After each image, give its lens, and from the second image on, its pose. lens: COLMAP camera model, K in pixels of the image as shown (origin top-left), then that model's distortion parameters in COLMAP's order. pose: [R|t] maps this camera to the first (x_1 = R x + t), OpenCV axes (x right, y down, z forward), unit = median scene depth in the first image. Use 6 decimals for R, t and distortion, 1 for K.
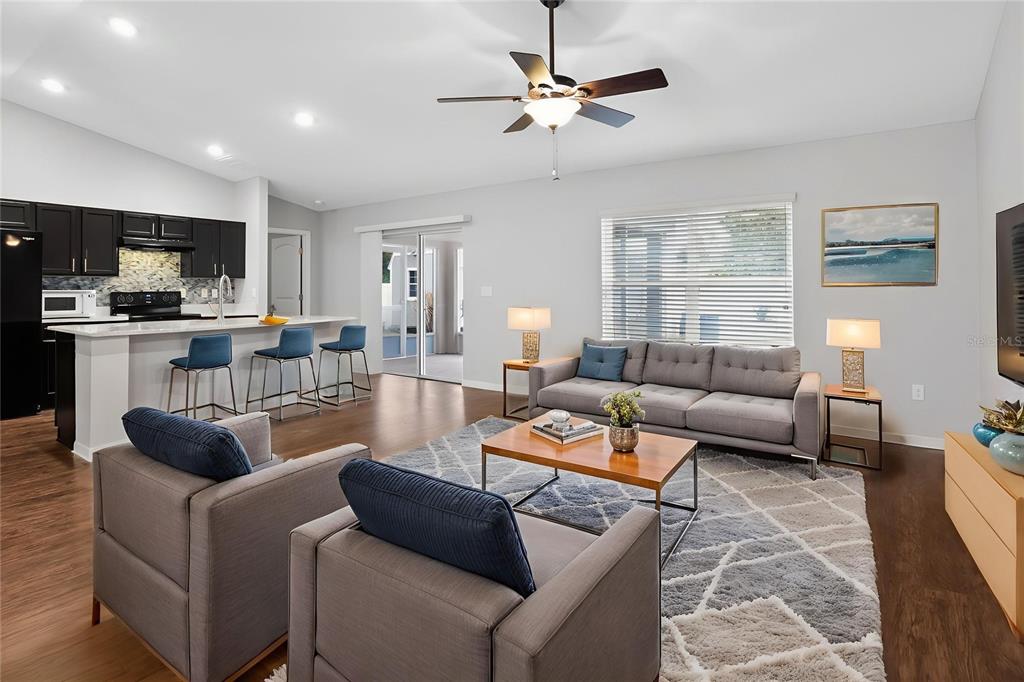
lens RADIAL K [[528.5, 0, 510.1], [0, 528.5, 281.5], [0, 0, 1]] dist [-0.033433, 0.000908]
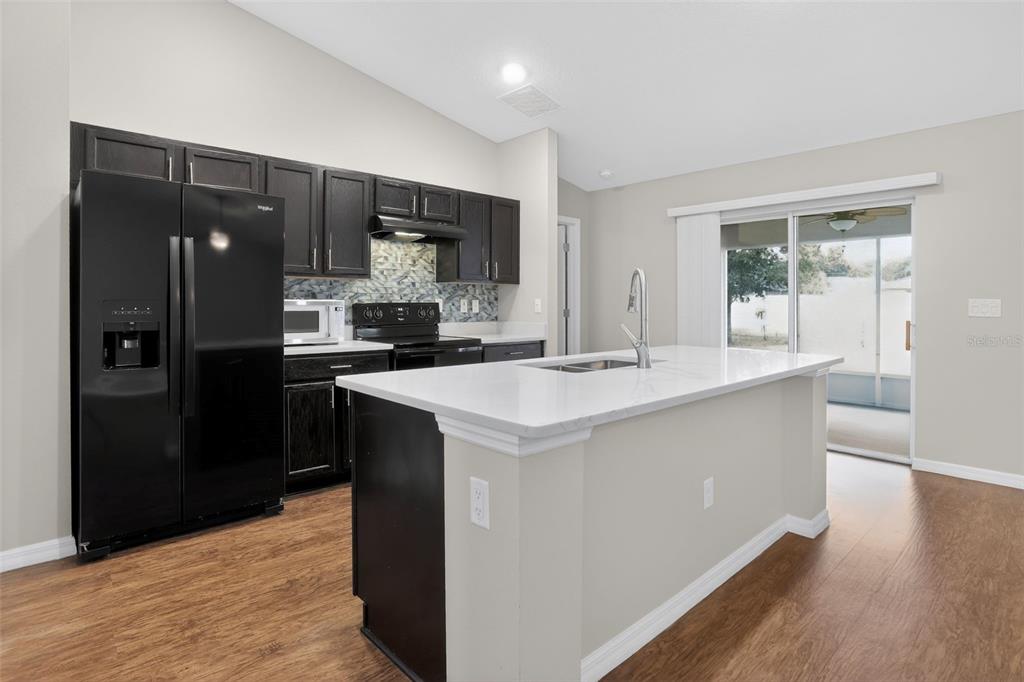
lens RADIAL K [[534.6, 0, 515.6], [0, 534.6, 301.6], [0, 0, 1]] dist [-0.036015, 0.000426]
pose [[0.983188, 0.008375, -0.182405, -0.424149], [-0.006174, 0.999901, 0.012630, 0.008455], [0.182493, -0.011291, 0.983142, 0.361181]]
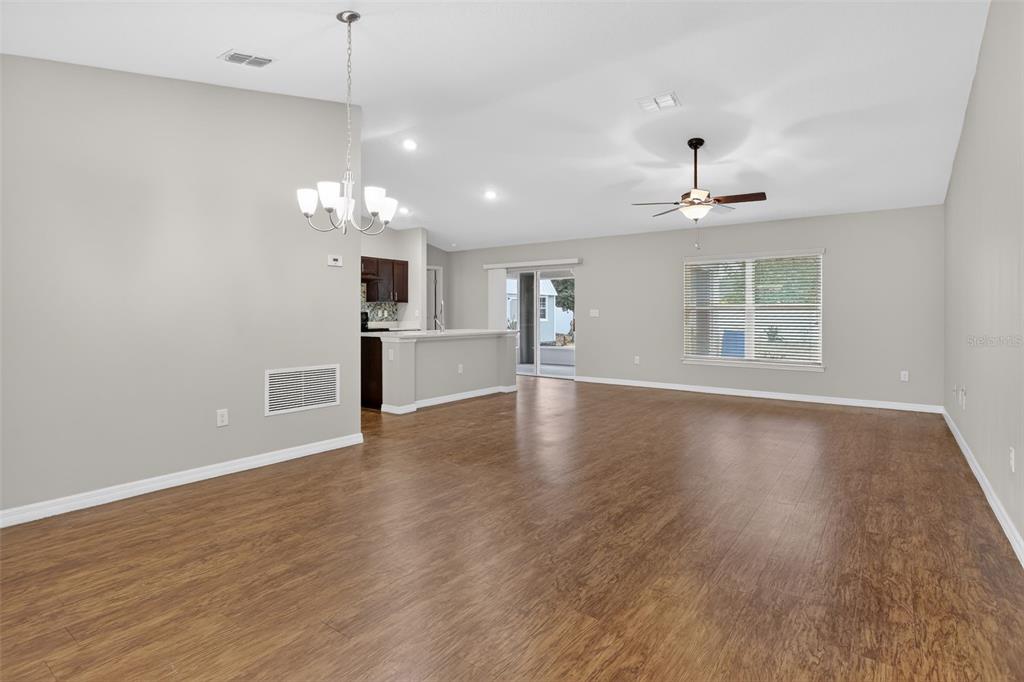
lens RADIAL K [[506.8, 0, 513.7], [0, 506.8, 315.7], [0, 0, 1]] dist [0.000921, 0.000072]
pose [[0.999990, 0.004401, 0.000427, -0.255870], [-0.004408, 0.999822, 0.018341, 0.002498], [-0.000346, -0.018342, 0.999832, -0.343027]]
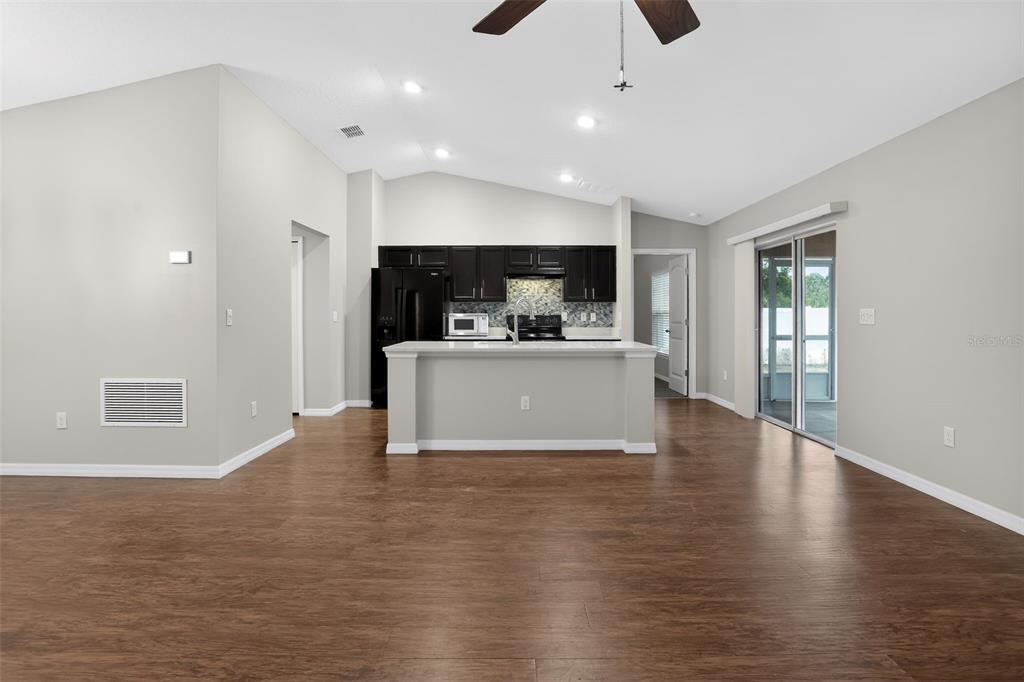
lens RADIAL K [[533.5, 0, 523.2], [0, 533.5, 318.7], [0, 0, 1]] dist [-0.025494, 0.001190]
pose [[0.605751, 0.008591, -0.795608, 0.209298], [0.009882, 0.999783, 0.018320, 0.005814], [0.795593, -0.018960, 0.605535, 0.273550]]
